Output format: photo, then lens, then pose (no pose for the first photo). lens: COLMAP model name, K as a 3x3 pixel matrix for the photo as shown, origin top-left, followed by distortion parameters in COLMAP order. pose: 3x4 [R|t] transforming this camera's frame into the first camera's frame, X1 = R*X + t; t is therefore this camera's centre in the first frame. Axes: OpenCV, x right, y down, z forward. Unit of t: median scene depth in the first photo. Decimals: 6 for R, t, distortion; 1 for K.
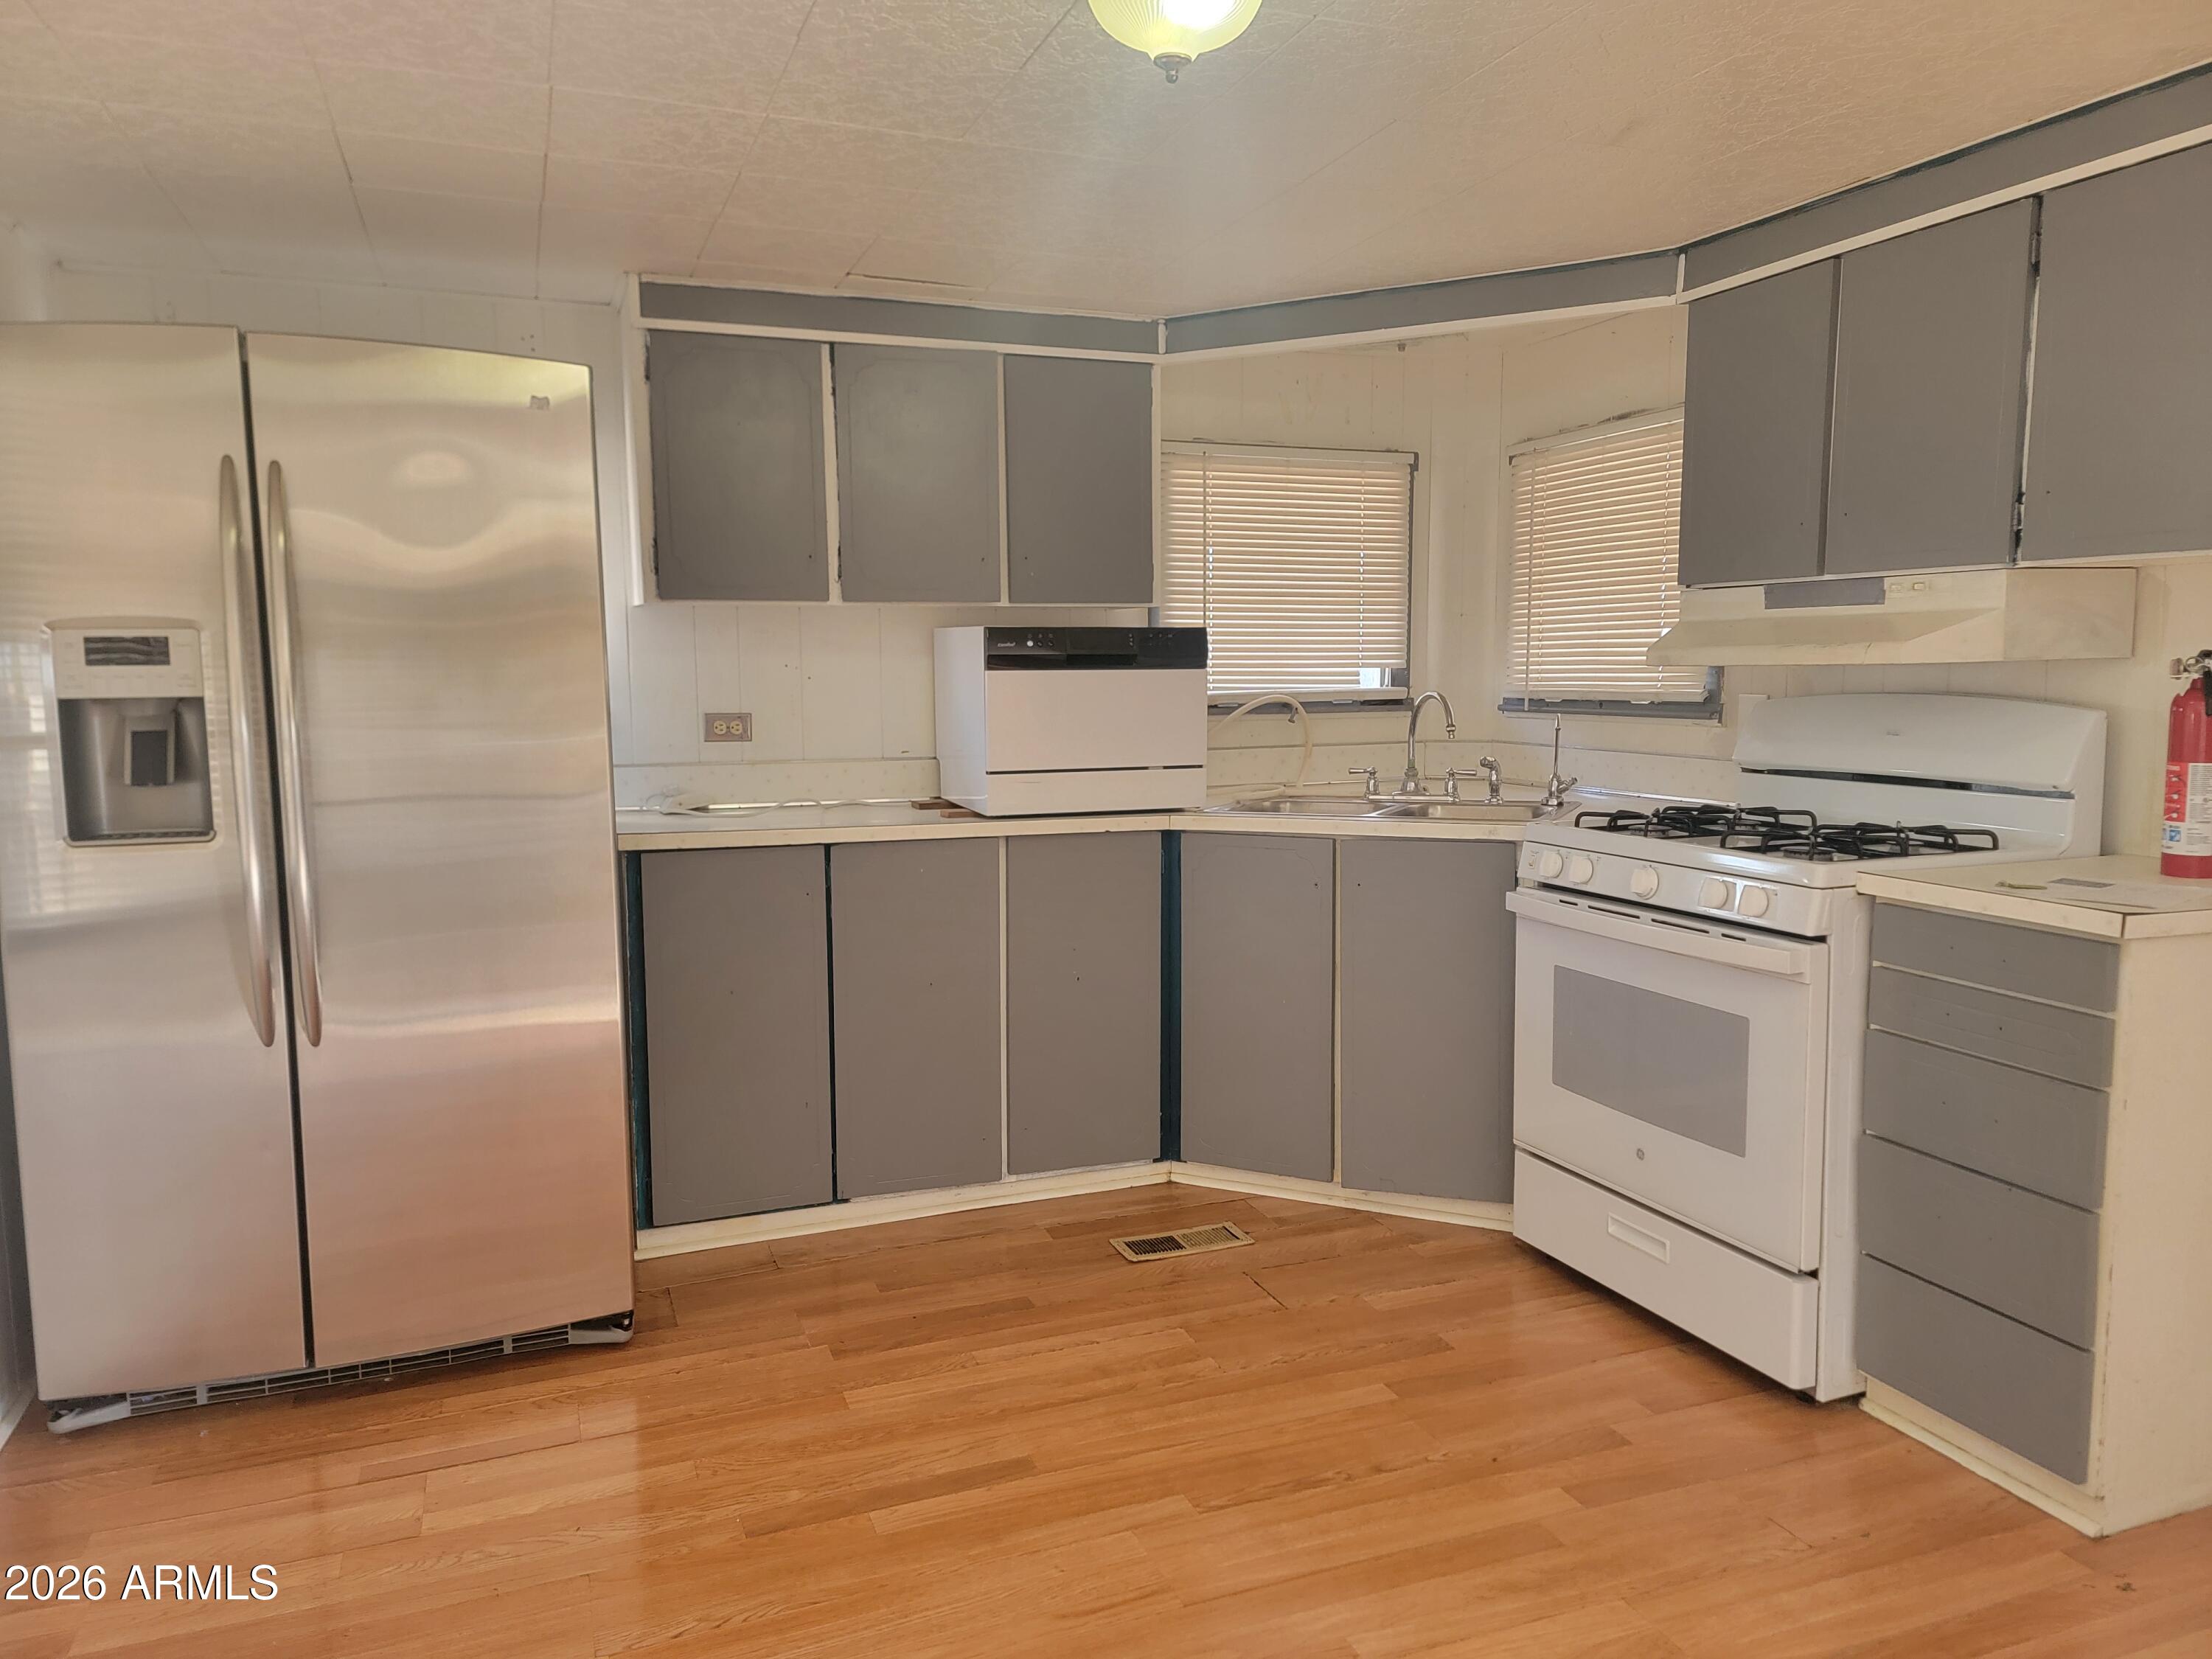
lens RADIAL K [[1514.5, 0, 1120.5], [0, 1514.5, 824.4], [0, 0, 1]] dist [0.053817, -0.019800]
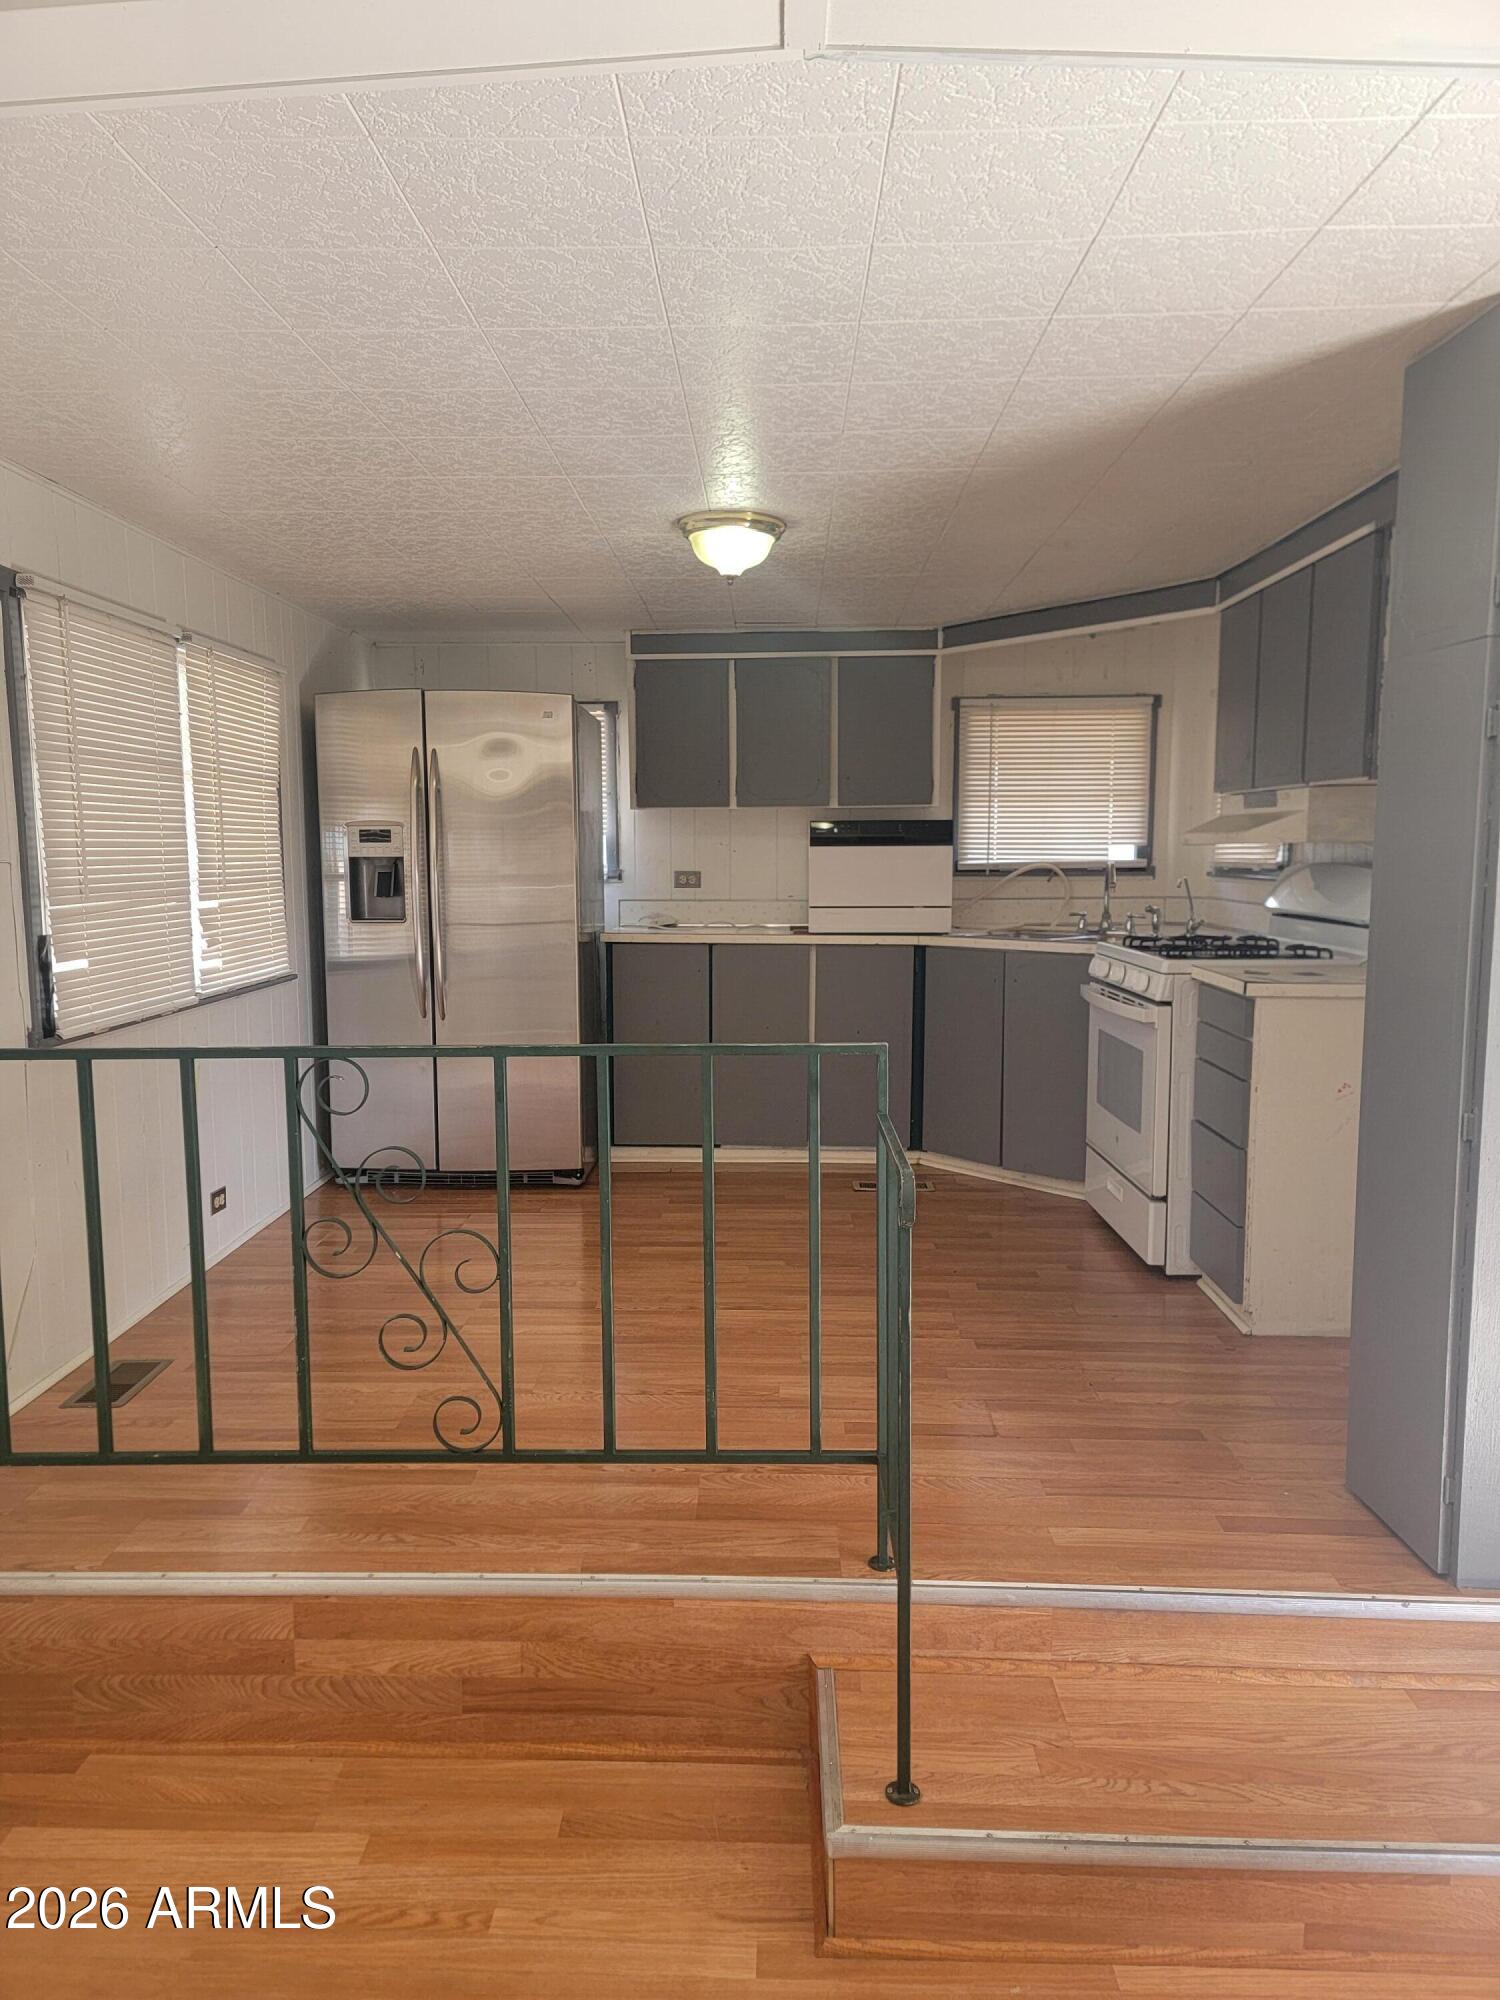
lens RADIAL K [[1369.4, 0, 738.3], [0, 1369.4, 1009.8], [0, 0, 1]] dist [0.053817, -0.019800]
pose [[0.919076, 0.050563, -0.390822, 0.470127], [-0.044426, 0.998706, 0.024733, 0.049395], [0.391567, -0.005369, 0.920134, -0.470822]]
